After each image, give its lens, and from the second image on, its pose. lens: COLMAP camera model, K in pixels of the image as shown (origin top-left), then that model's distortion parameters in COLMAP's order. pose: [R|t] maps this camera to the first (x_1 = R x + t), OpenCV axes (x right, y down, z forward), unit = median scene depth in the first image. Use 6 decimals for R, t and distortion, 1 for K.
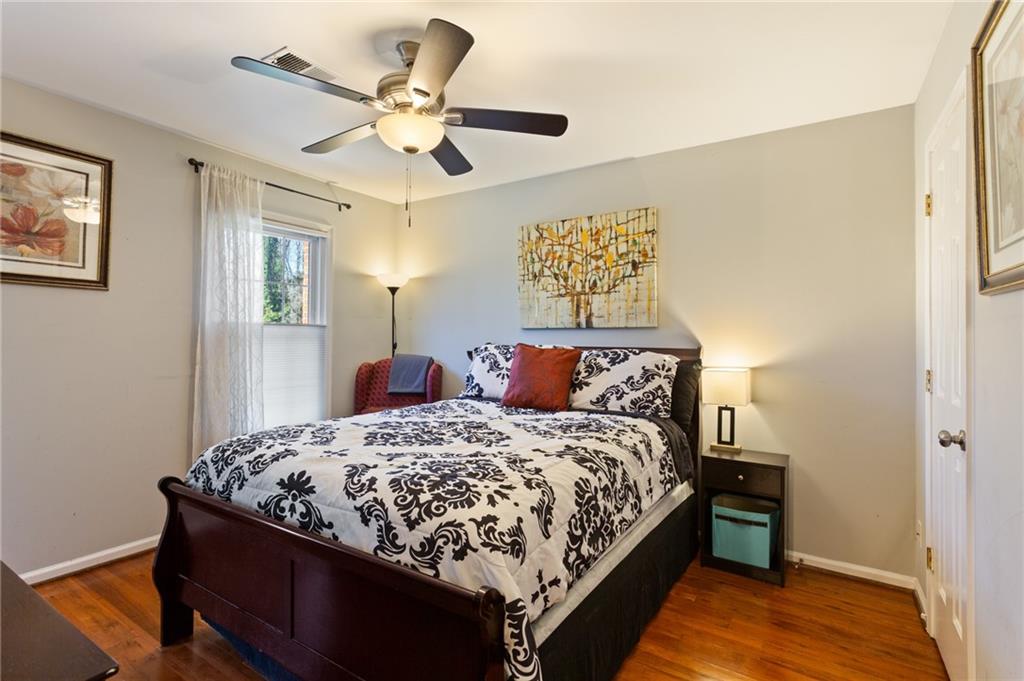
lens RADIAL K [[491.8, 0, 512.0], [0, 491.8, 340.5], [0, 0, 1]] dist [-0.000737, 0.000299]
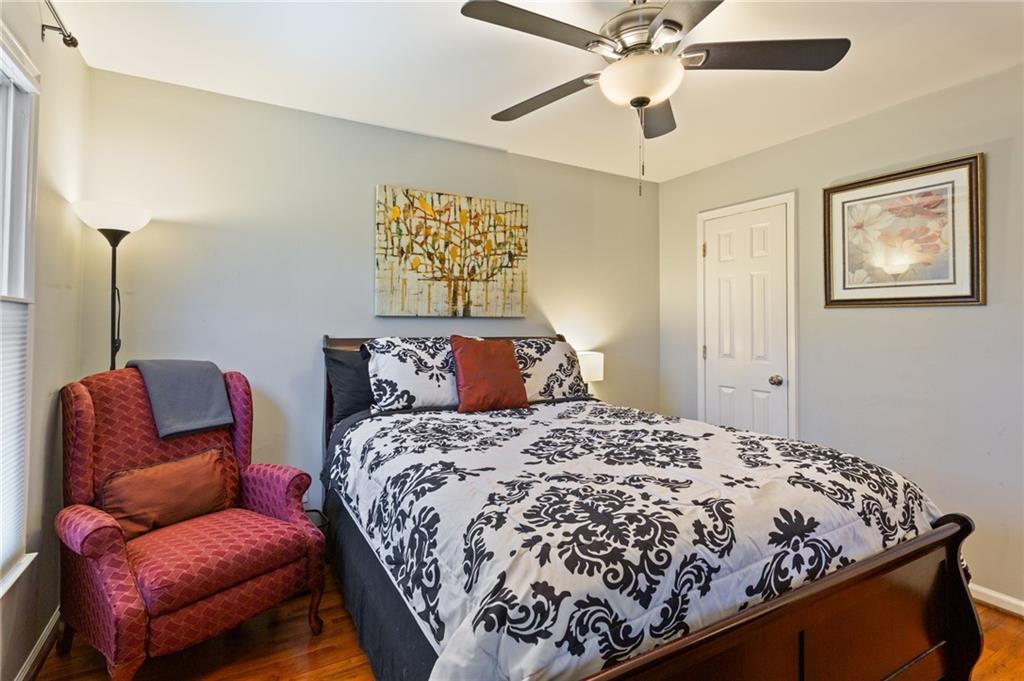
lens RADIAL K [[497.4, 0, 511.3], [0, 497.4, 319.7], [0, 0, 1]] dist [0.001298, 0.000723]
pose [[0.464578, 0.006742, 0.885506, -0.655852], [0.004103, 0.999944, -0.009766, -0.011351], [-0.885523, 0.008171, 0.464524, 0.508777]]
